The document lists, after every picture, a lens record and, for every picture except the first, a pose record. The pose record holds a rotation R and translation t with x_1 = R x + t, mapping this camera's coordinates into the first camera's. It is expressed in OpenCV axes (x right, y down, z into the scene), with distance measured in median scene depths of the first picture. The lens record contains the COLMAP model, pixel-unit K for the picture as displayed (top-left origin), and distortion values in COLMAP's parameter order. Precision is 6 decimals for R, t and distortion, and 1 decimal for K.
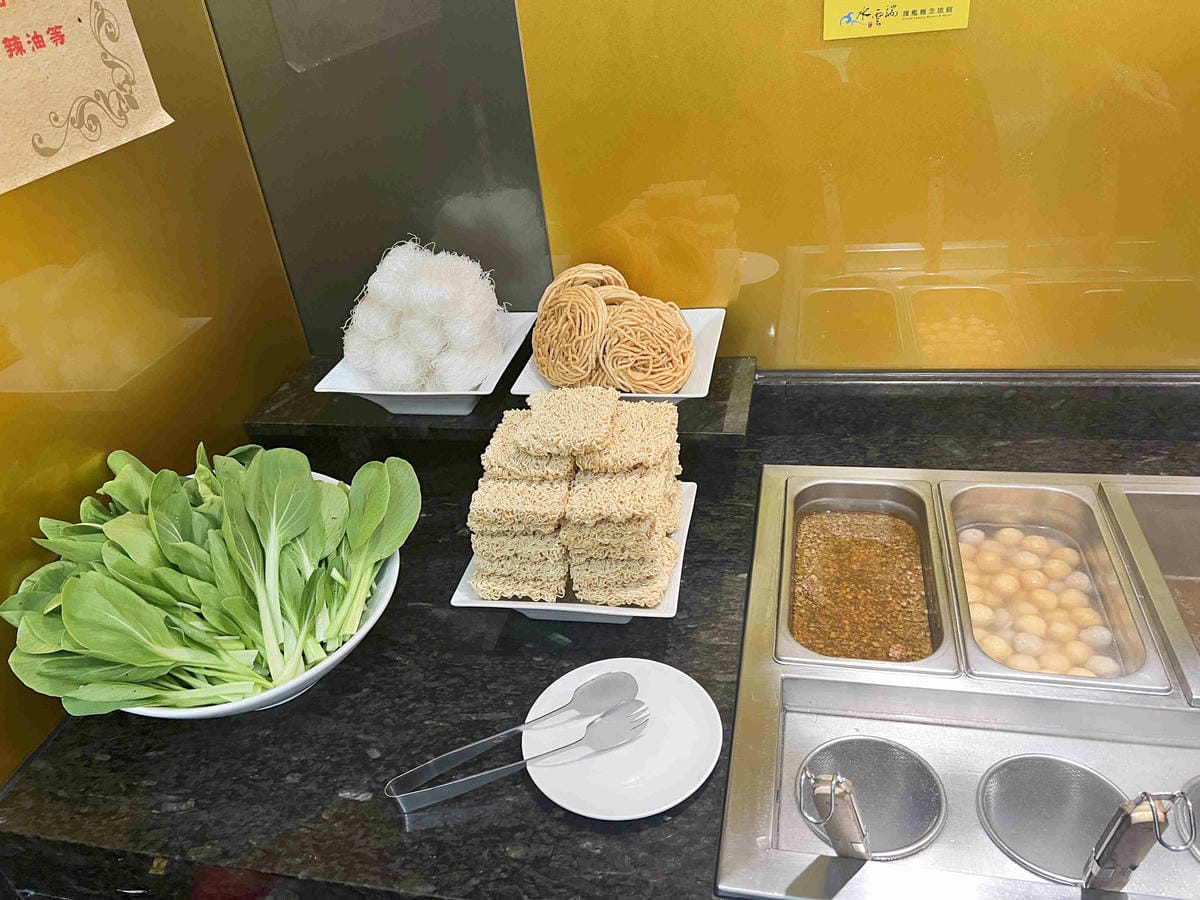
lens RADIAL K [[925.7, 0, 604.5], [0, 925.7, 448.3], [0, 0, 1]] dist [0.045452, -0.054830]
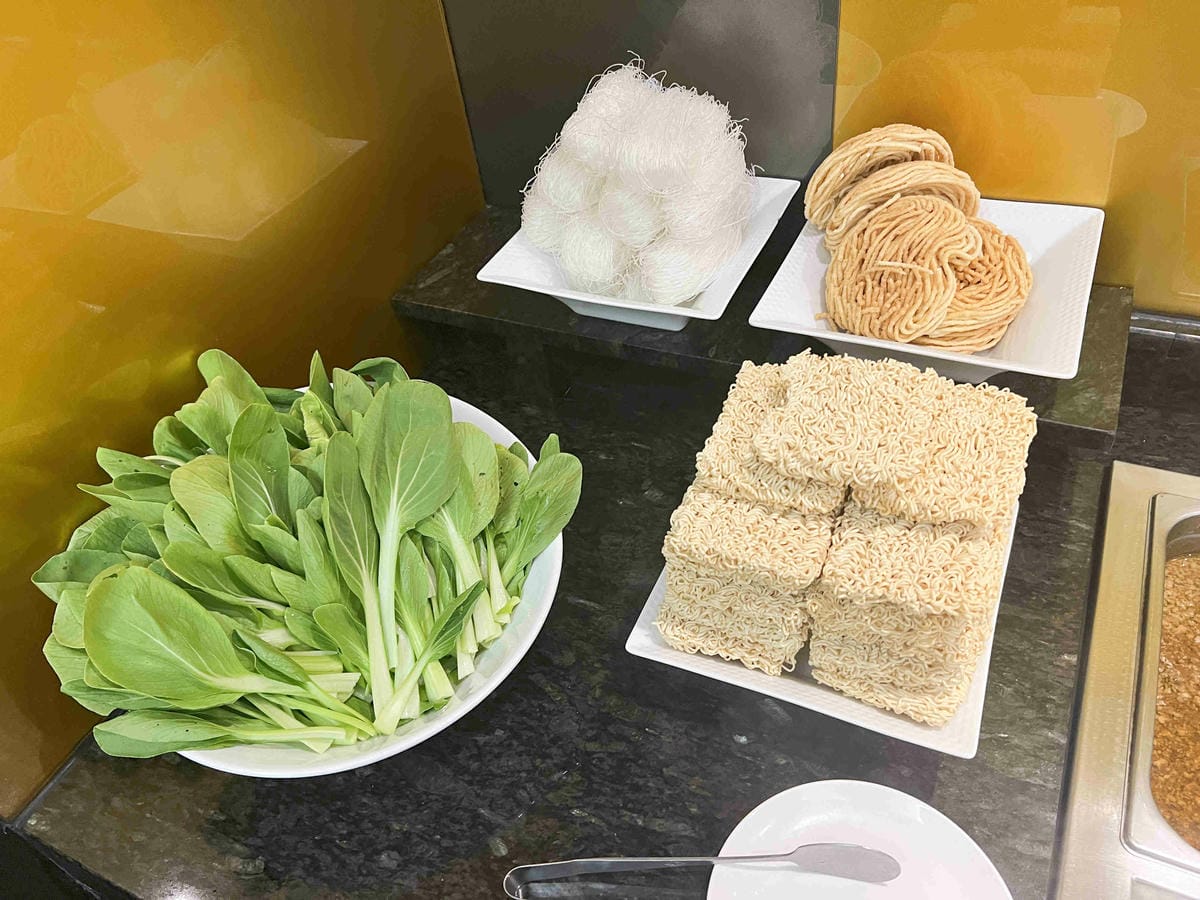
lens RADIAL K [[925.7, 0, 593.5], [0, 925.7, 455.0], [0, 0, 1]] dist [0.045452, -0.054830]
pose [[0.970557, 0.152072, -0.186798, -0.080801], [-0.107141, 0.967119, 0.230655, -0.125516], [0.215732, -0.203850, 0.954937, 0.359489]]
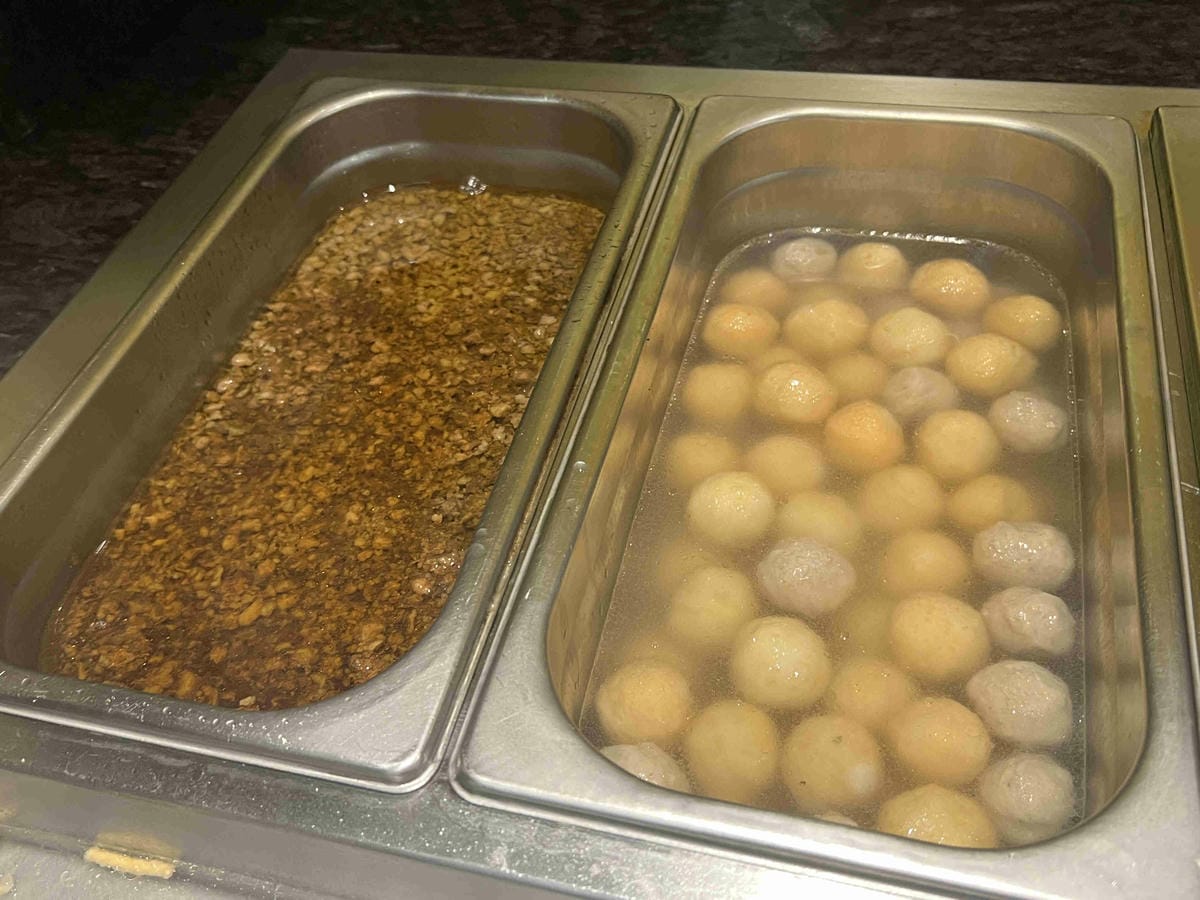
lens RADIAL K [[1116.7, 0, 603.3], [0, 1116.7, 450.0], [0, 0, 1]] dist [0.021983, 0.000000]
pose [[0.999288, 0.036847, -0.008084, 0.387348], [-0.033336, 0.962848, 0.267979, 0.060410], [0.017658, -0.267519, 0.963391, 0.657983]]
